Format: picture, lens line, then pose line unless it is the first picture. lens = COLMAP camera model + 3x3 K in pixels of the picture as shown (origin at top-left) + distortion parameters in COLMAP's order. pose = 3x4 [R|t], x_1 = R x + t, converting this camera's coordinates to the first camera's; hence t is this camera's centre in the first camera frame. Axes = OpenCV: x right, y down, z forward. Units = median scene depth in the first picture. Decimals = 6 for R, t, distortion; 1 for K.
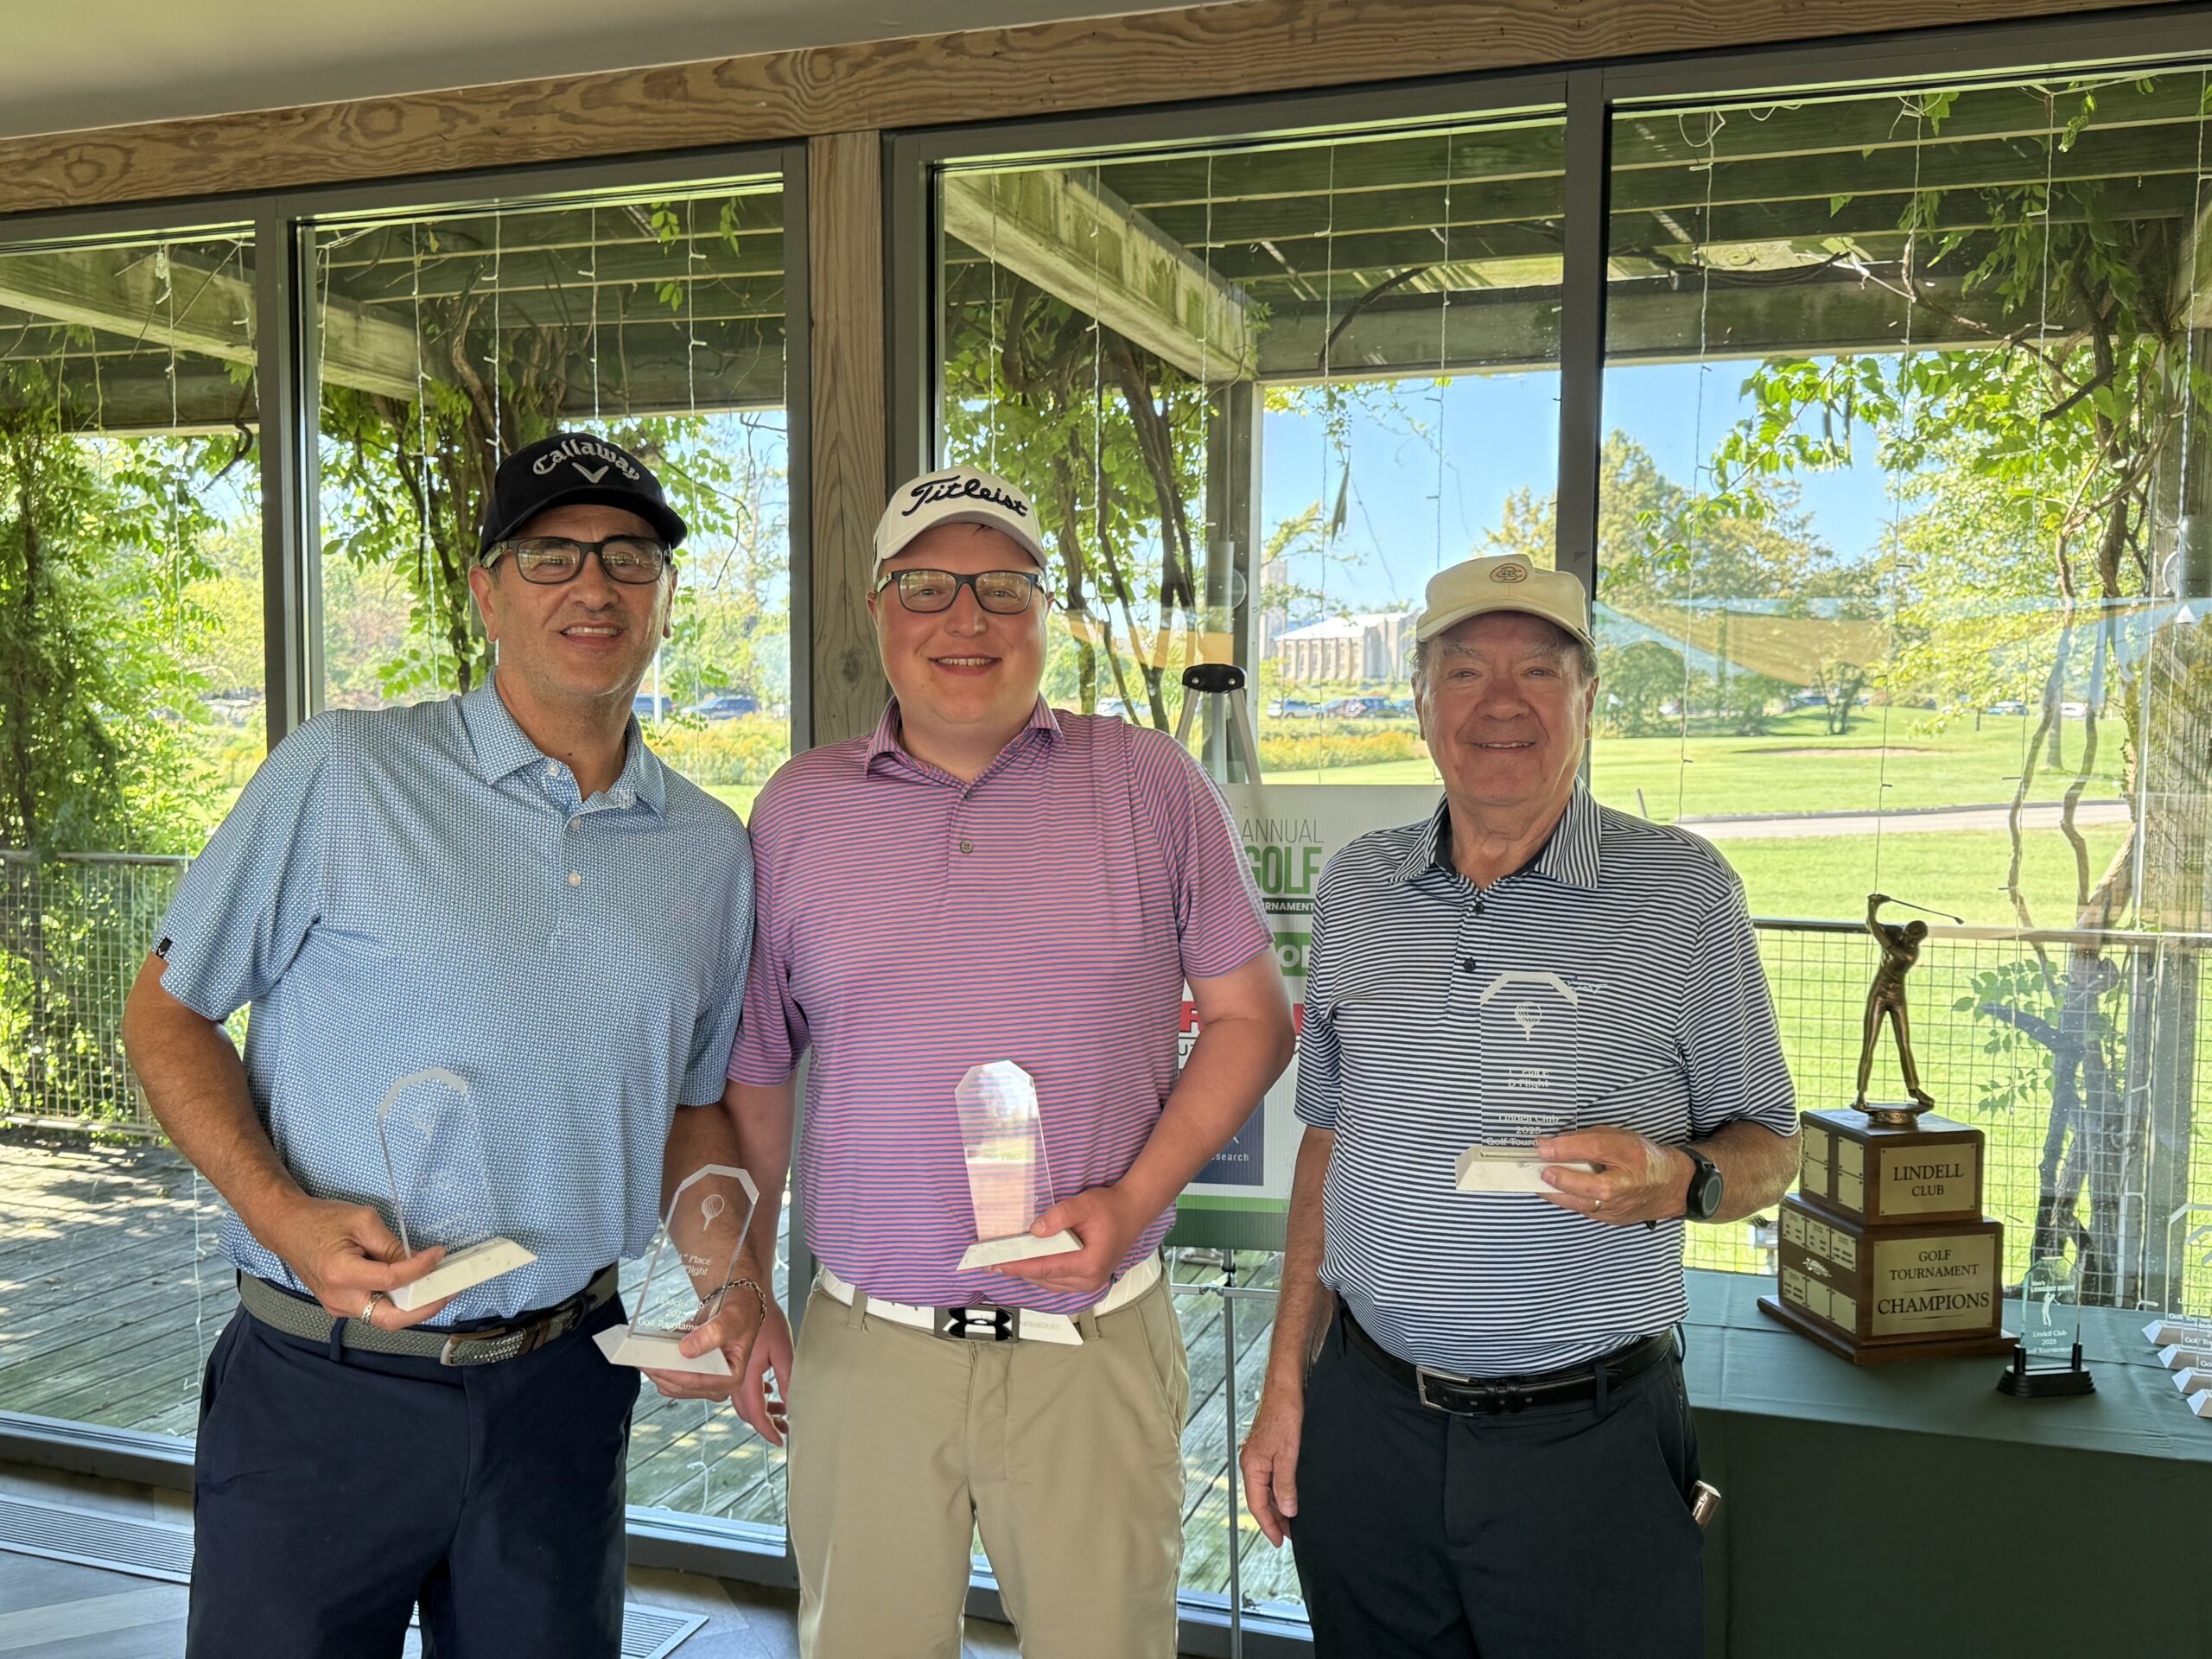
lens RADIAL K [[1973.9, 0, 1103.4], [0, 1973.9, 819.4], [0, 0, 1]] dist [0.107306, -0.195575]
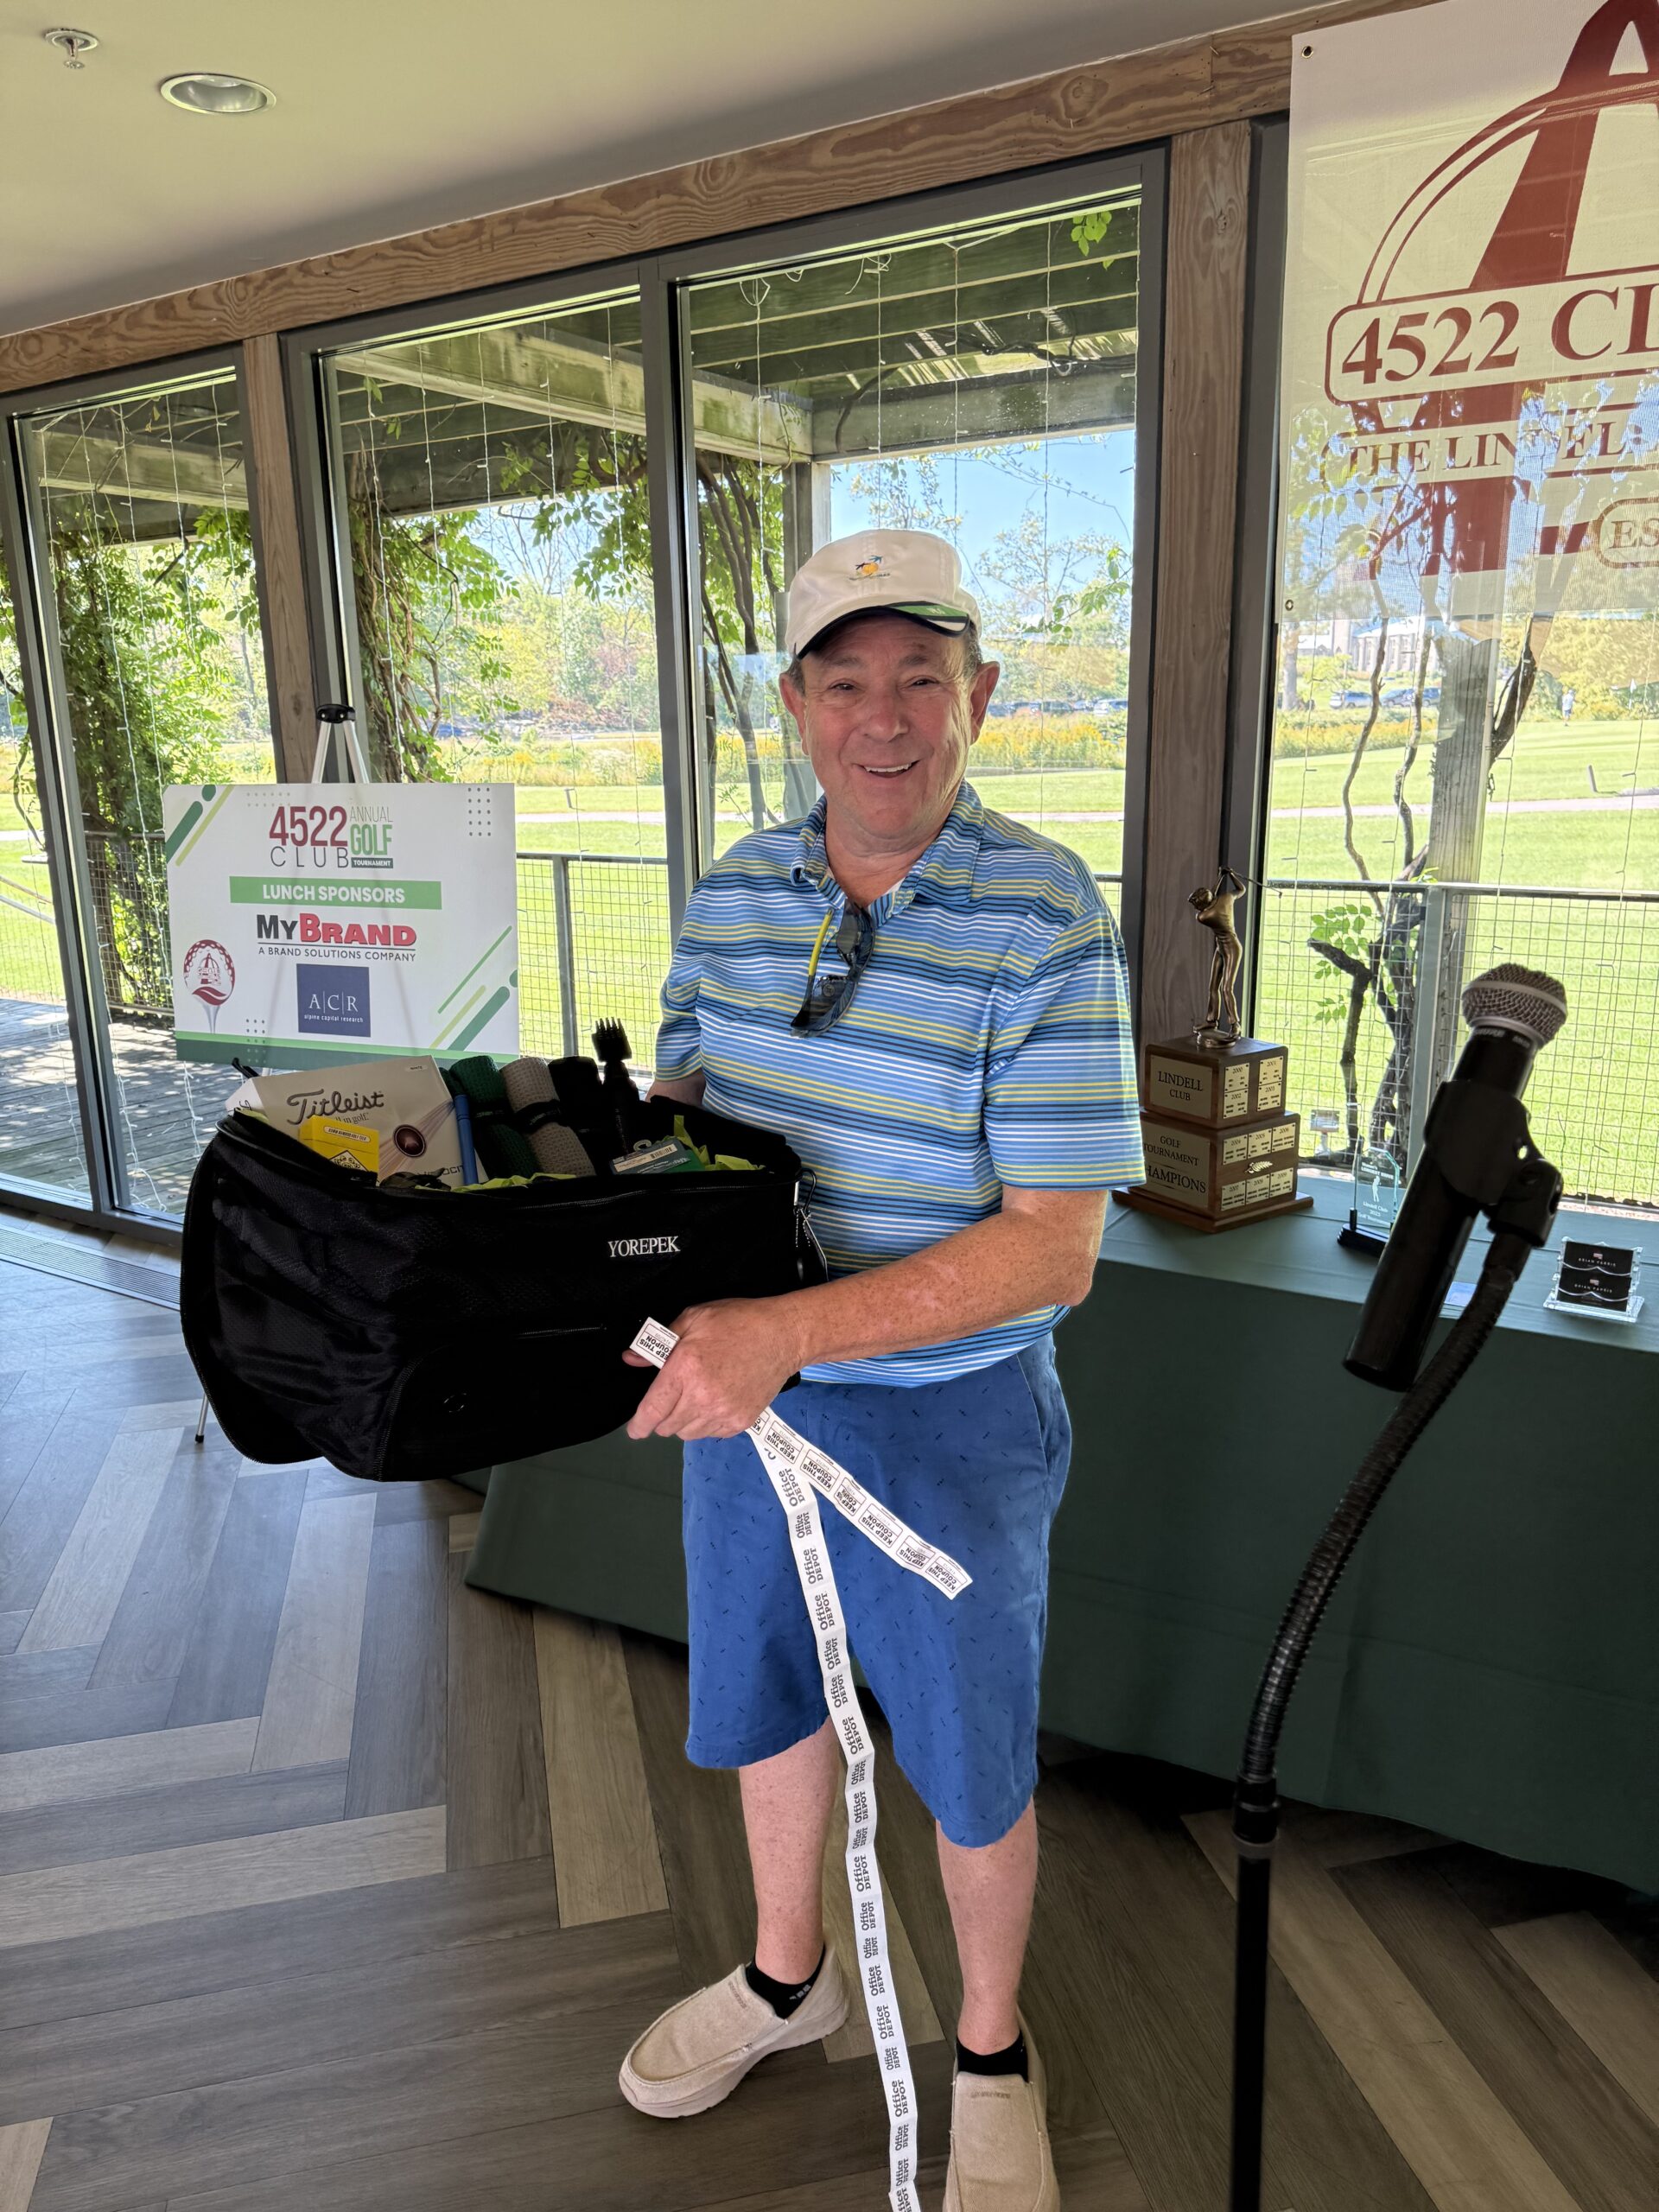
lens RADIAL K [[1575.9, 0, 791.2], [0, 1575.9, 1104.7], [0, 0, 1]] dist [0.003045, -0.021561]
pose [[0.973538, 0.028359, -0.226758, 0.484916], [0.014525, 0.982585, 0.185243, 0.003644], [0.228063, -0.183635, 0.956172, -0.113356]]
